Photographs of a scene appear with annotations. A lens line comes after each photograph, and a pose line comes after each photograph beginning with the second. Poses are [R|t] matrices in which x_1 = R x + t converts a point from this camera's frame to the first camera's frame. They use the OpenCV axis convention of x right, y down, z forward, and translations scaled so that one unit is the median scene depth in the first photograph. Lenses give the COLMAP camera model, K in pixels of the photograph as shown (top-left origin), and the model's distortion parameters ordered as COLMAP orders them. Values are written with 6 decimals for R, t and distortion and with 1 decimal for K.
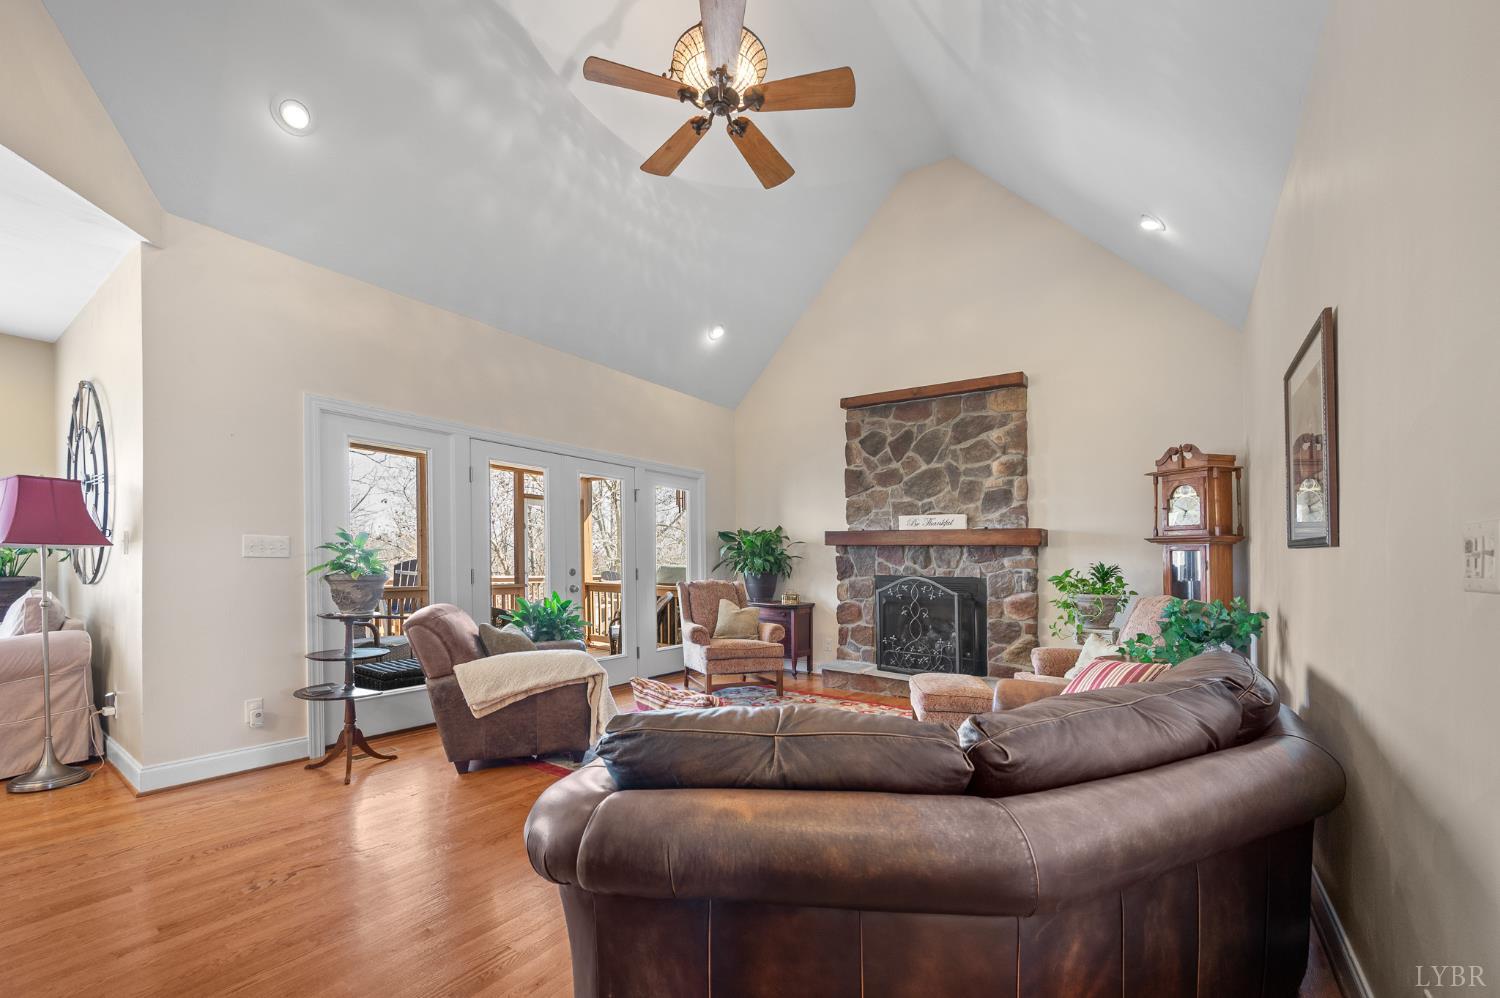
lens RADIAL K [[611.7, 0, 752.4], [0, 611.7, 568.0], [0, 0, 1]] dist [0.001057, 0.000217]
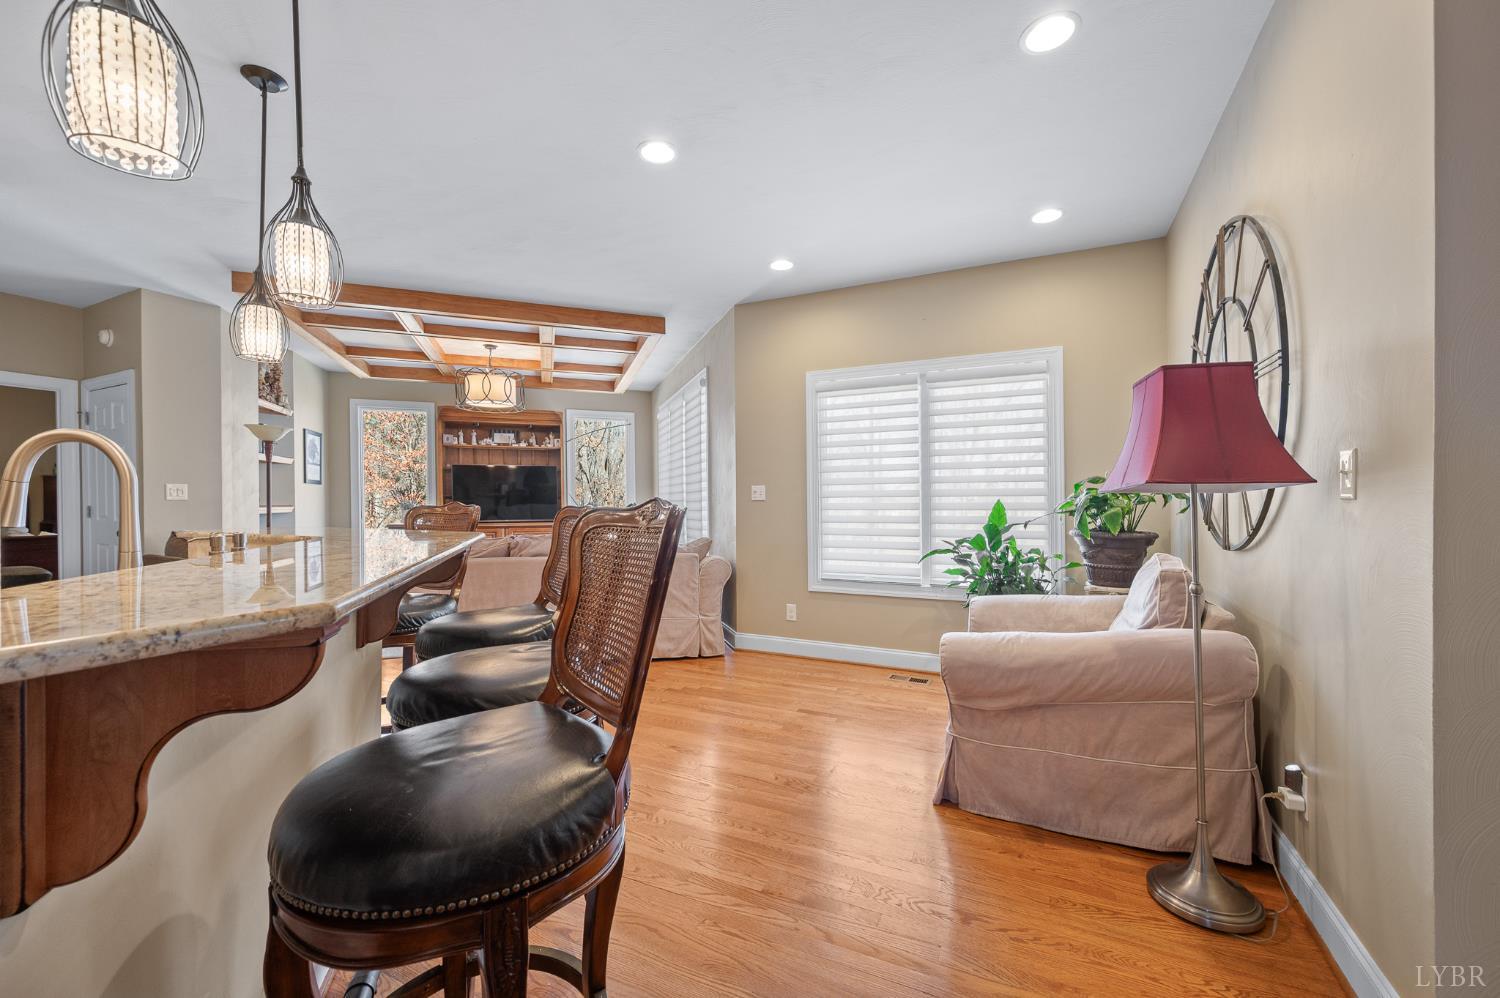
lens RADIAL K [[598.9, 0, 750.0], [0, 598.9, 499.0], [0, 0, 1]] dist [-0.000170, 0.000227]
pose [[0.153758, -0.021328, -0.987878, -0.568466], [-0.005281, 0.999735, -0.022406, -0.010105], [0.988094, 0.008662, 0.153604, 0.428832]]
